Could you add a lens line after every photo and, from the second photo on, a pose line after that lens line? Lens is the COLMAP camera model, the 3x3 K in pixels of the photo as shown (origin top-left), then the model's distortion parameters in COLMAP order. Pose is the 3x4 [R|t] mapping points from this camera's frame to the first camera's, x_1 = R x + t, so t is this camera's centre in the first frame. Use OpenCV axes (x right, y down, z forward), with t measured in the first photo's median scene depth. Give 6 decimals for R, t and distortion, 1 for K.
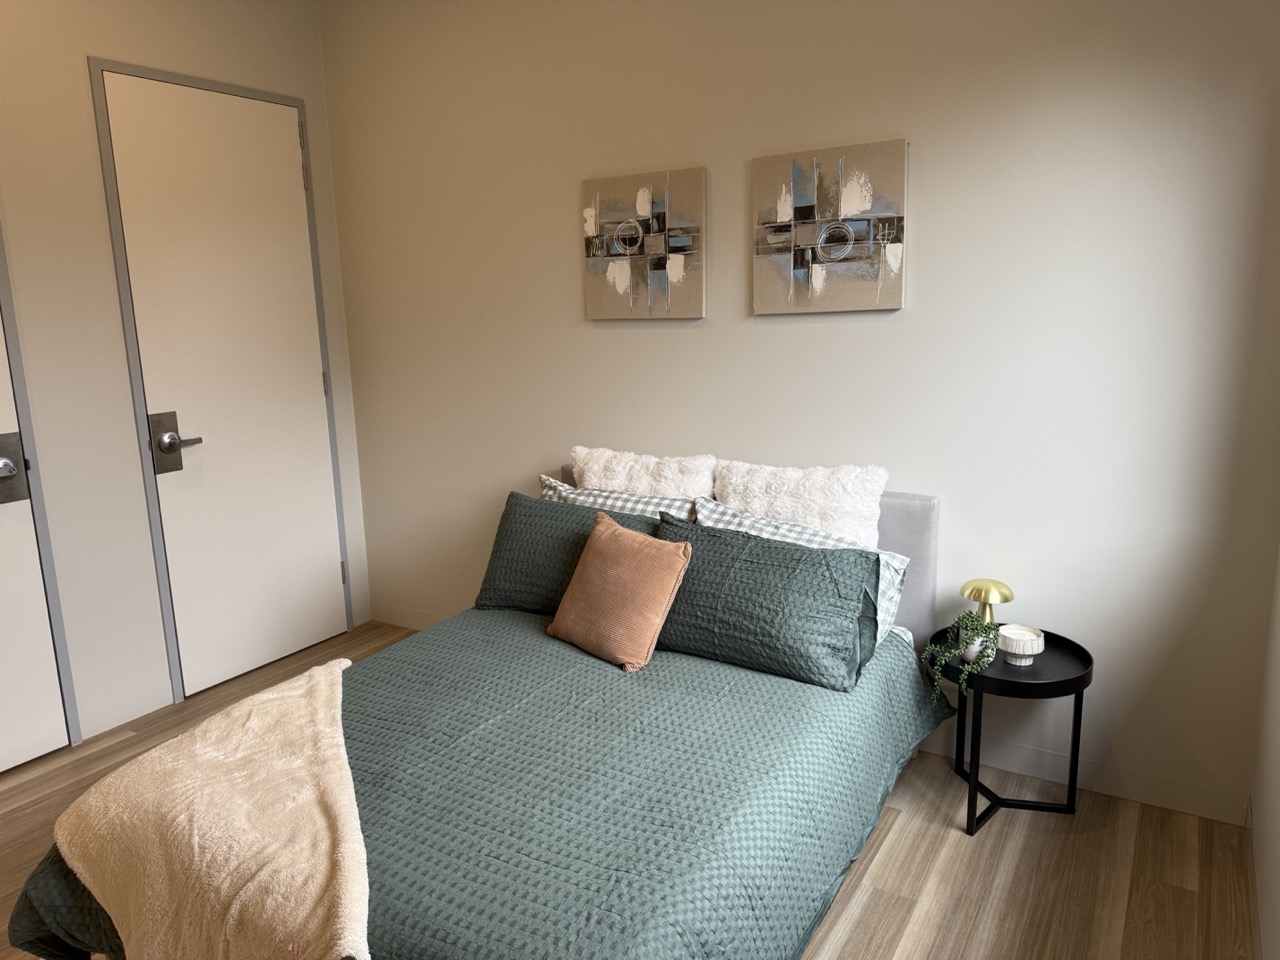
lens RADIAL K [[927.9, 0, 640.0], [0, 927.9, 480.0], [0, 0, 1]] dist [0.135729, -0.000572]
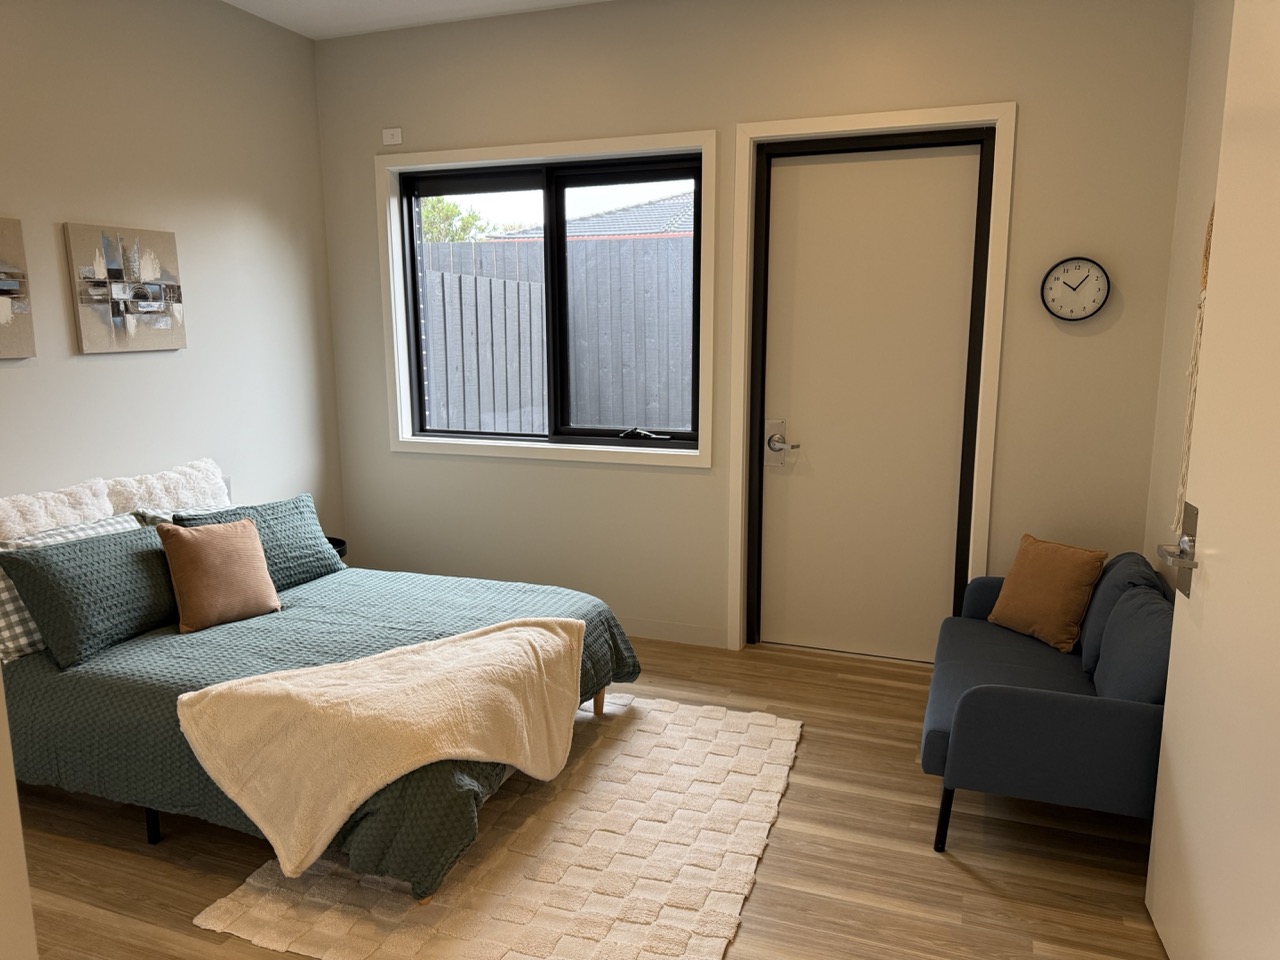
lens RADIAL K [[927.9, 0, 640.0], [0, 927.9, 480.0], [0, 0, 1]] dist [0.135729, -0.000572]
pose [[-0.176141, -0.148324, 0.973126, -1.264820], [0.199052, 0.962793, 0.182778, -0.115003], [-0.964030, 0.225897, -0.140063, 0.566752]]
